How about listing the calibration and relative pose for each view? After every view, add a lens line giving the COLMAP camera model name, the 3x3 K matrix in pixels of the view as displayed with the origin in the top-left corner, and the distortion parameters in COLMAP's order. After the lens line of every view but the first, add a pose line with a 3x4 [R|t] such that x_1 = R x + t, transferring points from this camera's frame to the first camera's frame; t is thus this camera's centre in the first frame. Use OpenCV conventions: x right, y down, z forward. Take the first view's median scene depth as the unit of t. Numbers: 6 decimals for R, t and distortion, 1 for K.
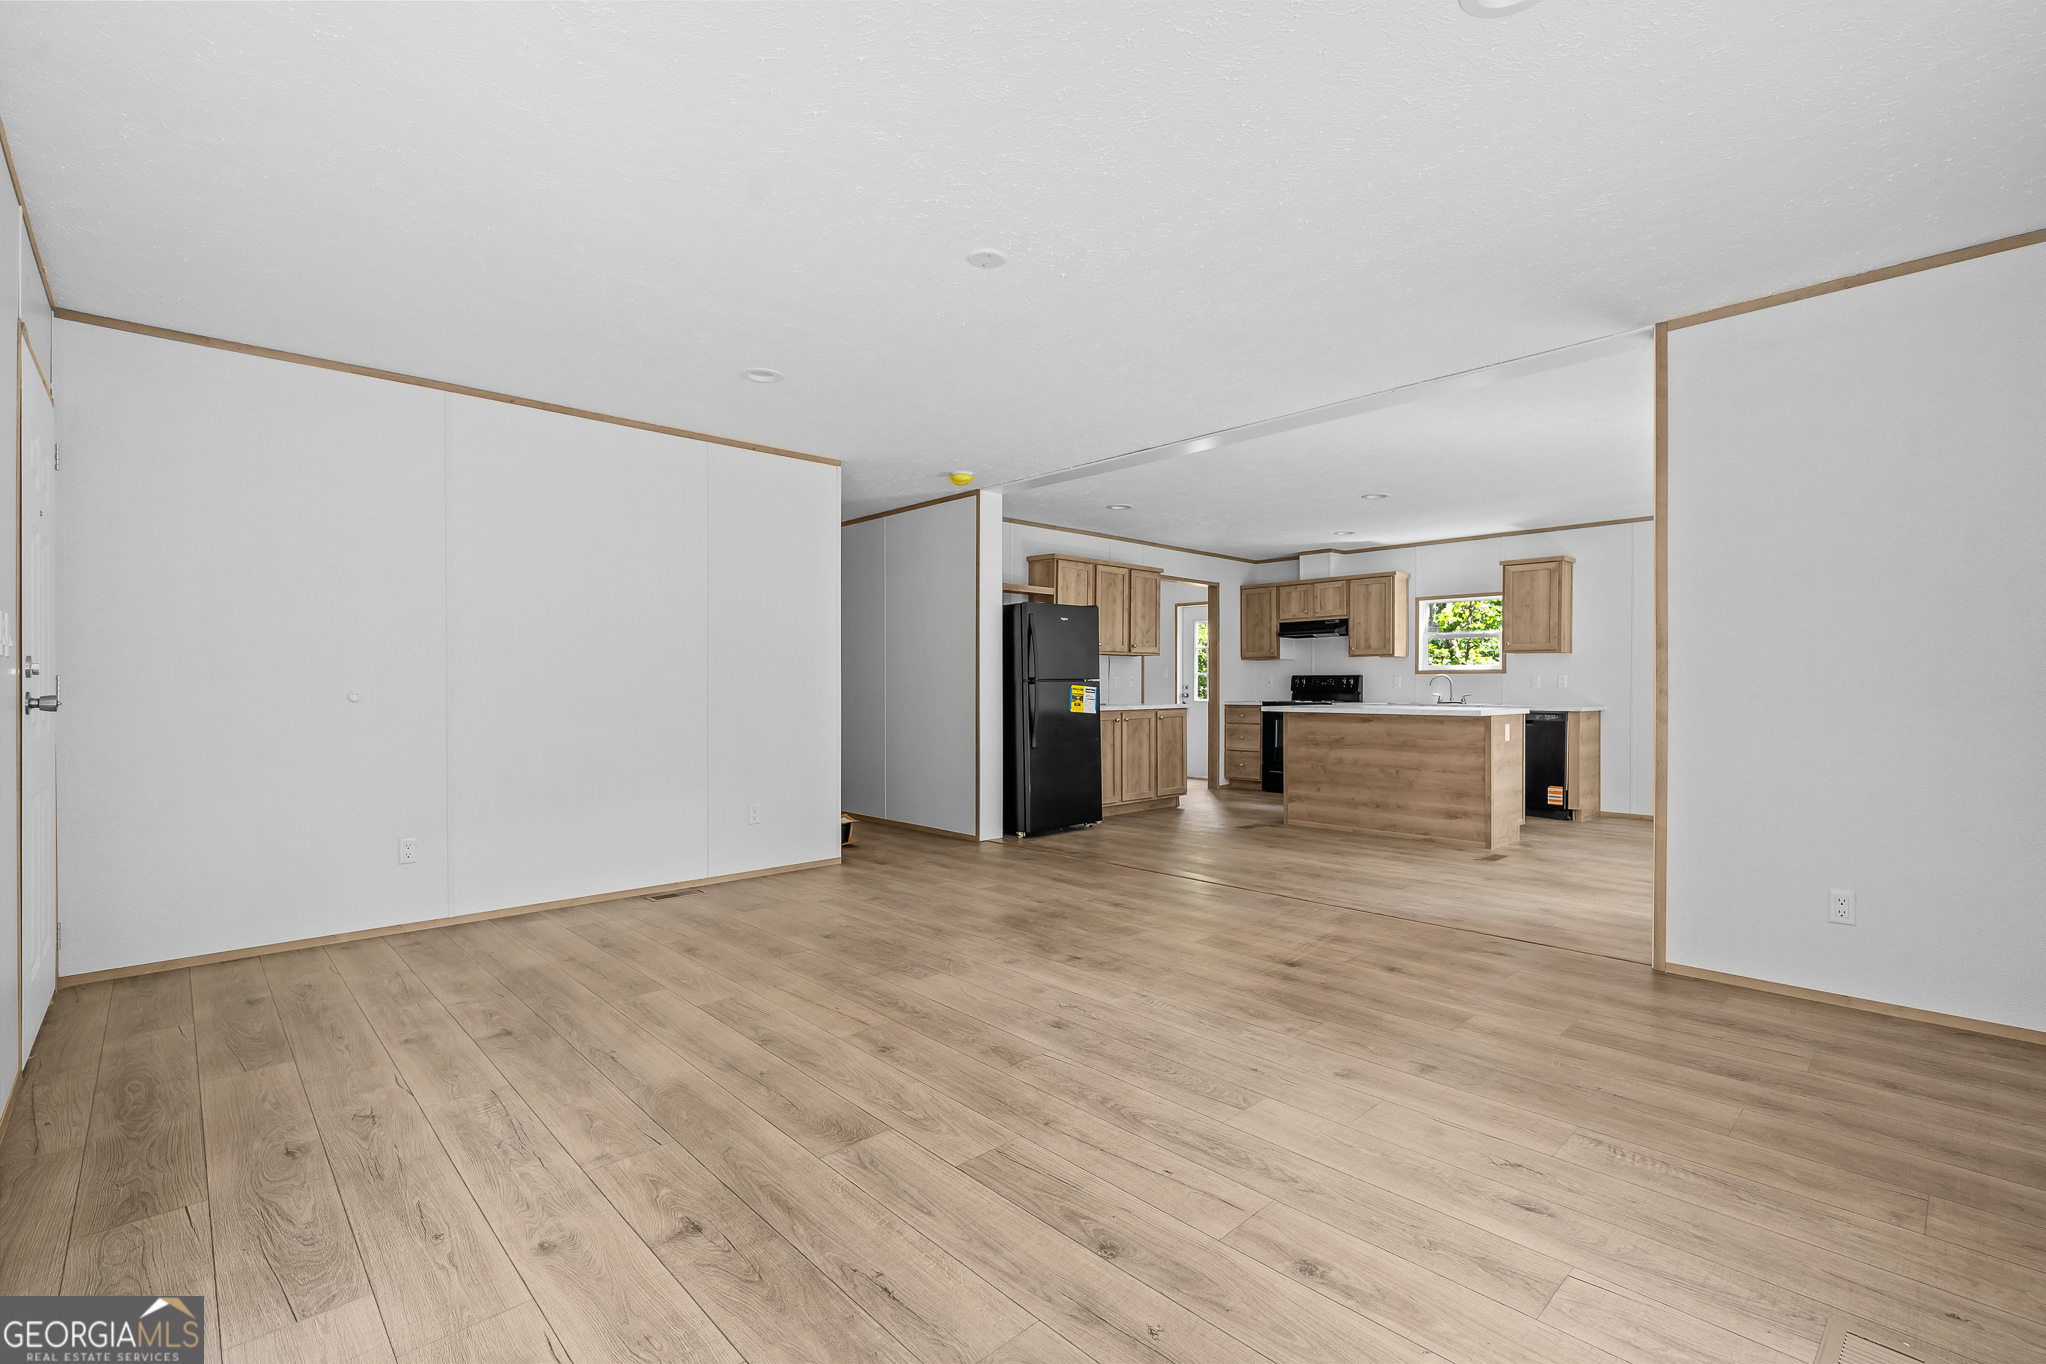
lens RADIAL K [[910.1, 0, 1028.1], [0, 910.1, 689.8], [0, 0, 1]] dist [-0.001005, -0.000066]
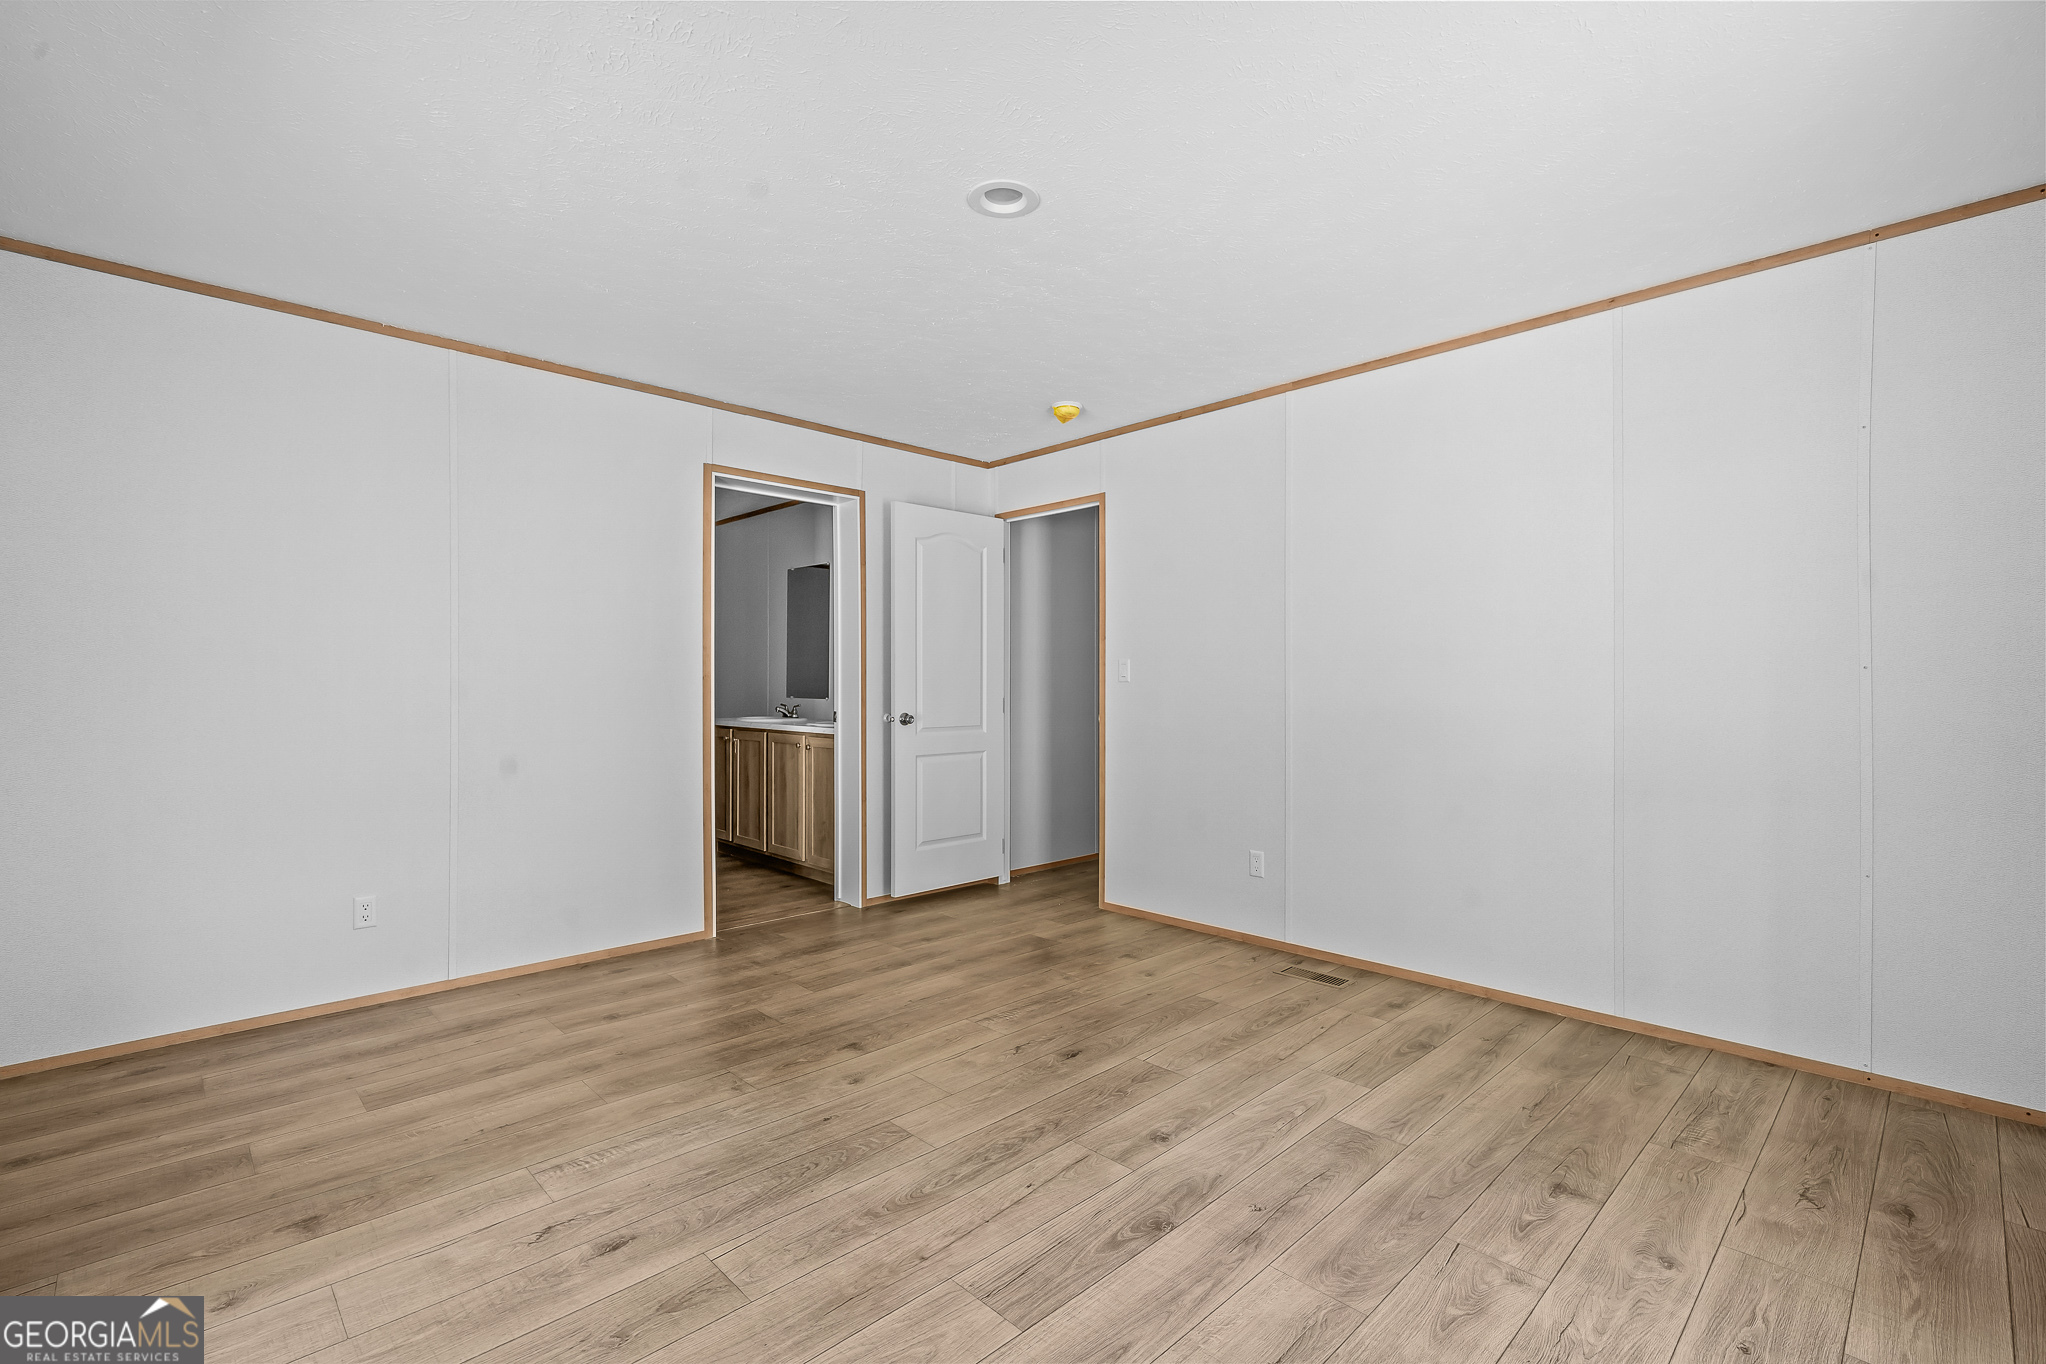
lens RADIAL K [[910.1, 0, 1028.1], [0, 910.1, 689.8], [0, 0, 1]] dist [-0.001005, -0.000066]
pose [[-0.012729, -0.006181, 0.999900, -0.792570], [0.008770, 0.999942, 0.006293, -0.025591], [-0.999881, 0.008850, -0.012674, 0.888642]]
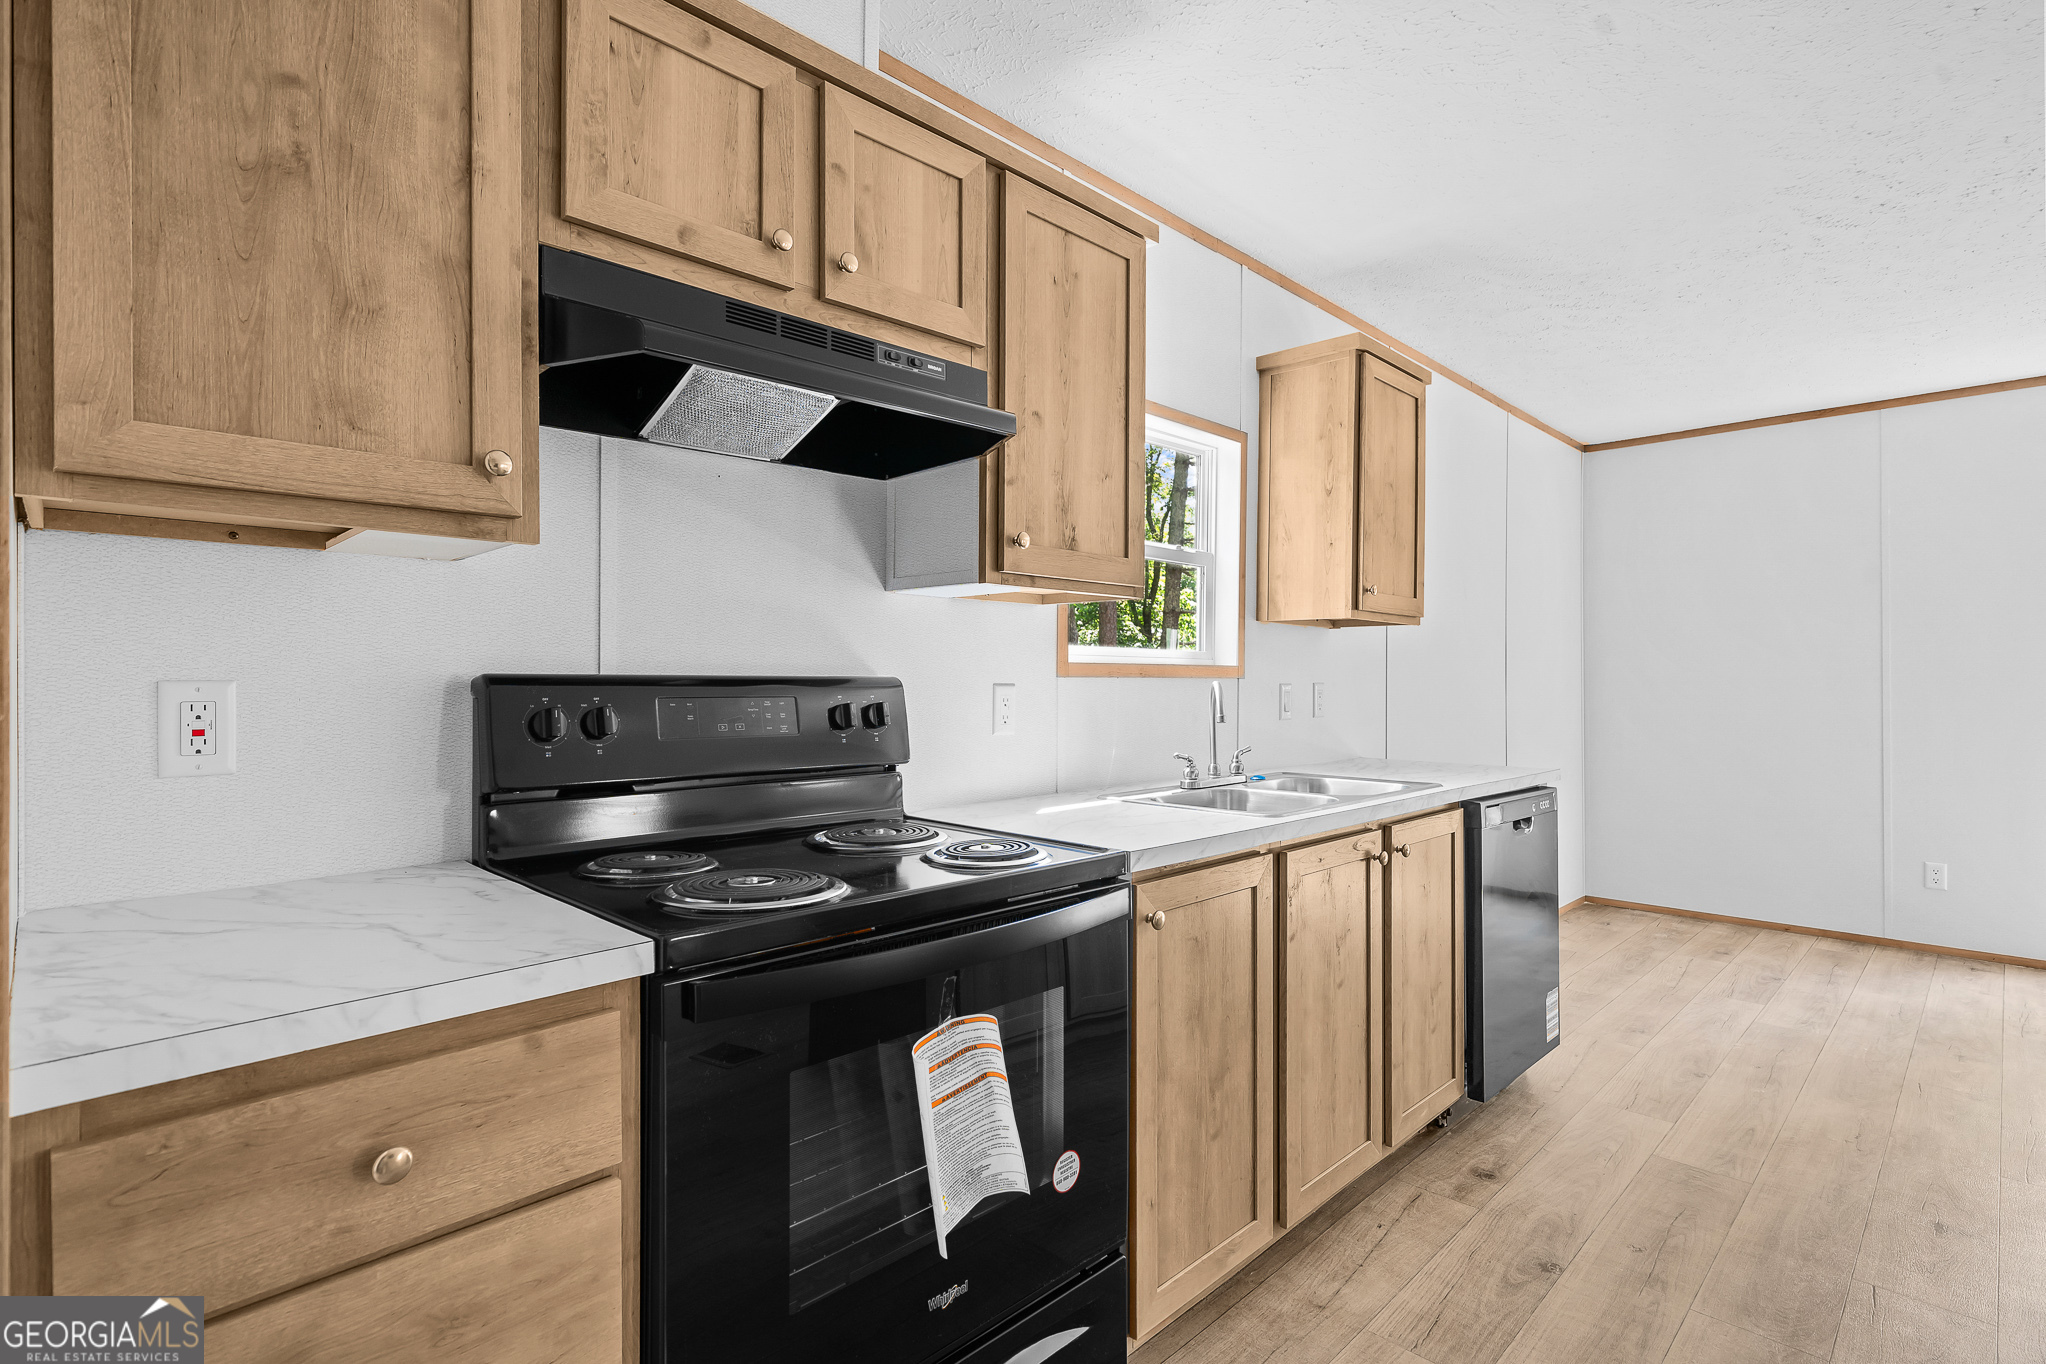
lens RADIAL K [[986.8, 0, 1023.0], [0, 986.8, 682.0], [0, 0, 1]] dist [-0.000619, -0.000129]
pose [[-0.018814, -0.000248, 0.999823, 0.392691], [0.004631, 0.999989, 0.000336, -0.041010], [-0.999812, 0.004637, -0.018812, 2.572901]]
